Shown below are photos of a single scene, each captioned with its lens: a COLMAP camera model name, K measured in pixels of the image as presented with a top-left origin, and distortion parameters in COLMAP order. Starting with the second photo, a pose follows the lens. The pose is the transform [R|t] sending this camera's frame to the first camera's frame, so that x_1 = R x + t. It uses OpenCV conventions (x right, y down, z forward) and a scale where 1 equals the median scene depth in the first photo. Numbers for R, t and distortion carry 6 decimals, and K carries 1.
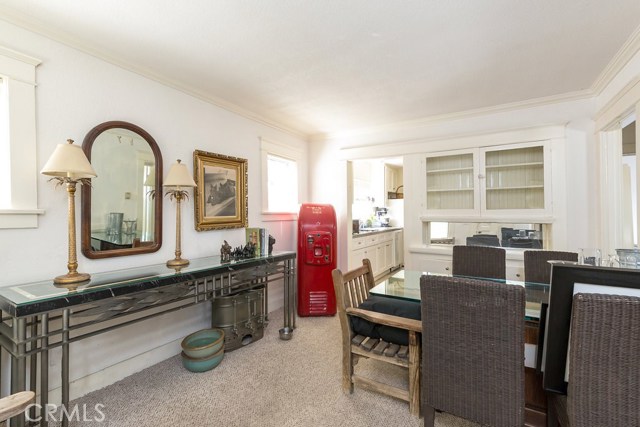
lens RADIAL K [[275.5, 0, 317.0], [0, 275.5, 213.9], [0, 0, 1]] dist [0.004437, -0.000137]
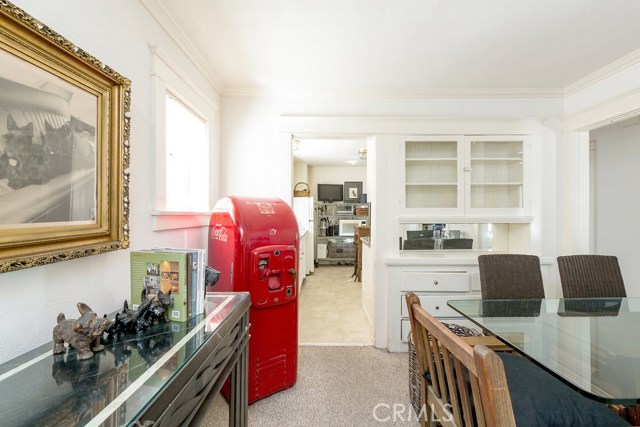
lens RADIAL K [[275.5, 0, 323.8], [0, 275.5, 209.4], [0, 0, 1]] dist [0.004437, -0.000137]
pose [[0.839238, 0.004633, 0.543745, -0.236632], [0.006660, 0.999801, -0.018797, 0.001170], [-0.543724, 0.019397, 0.839040, 0.513937]]
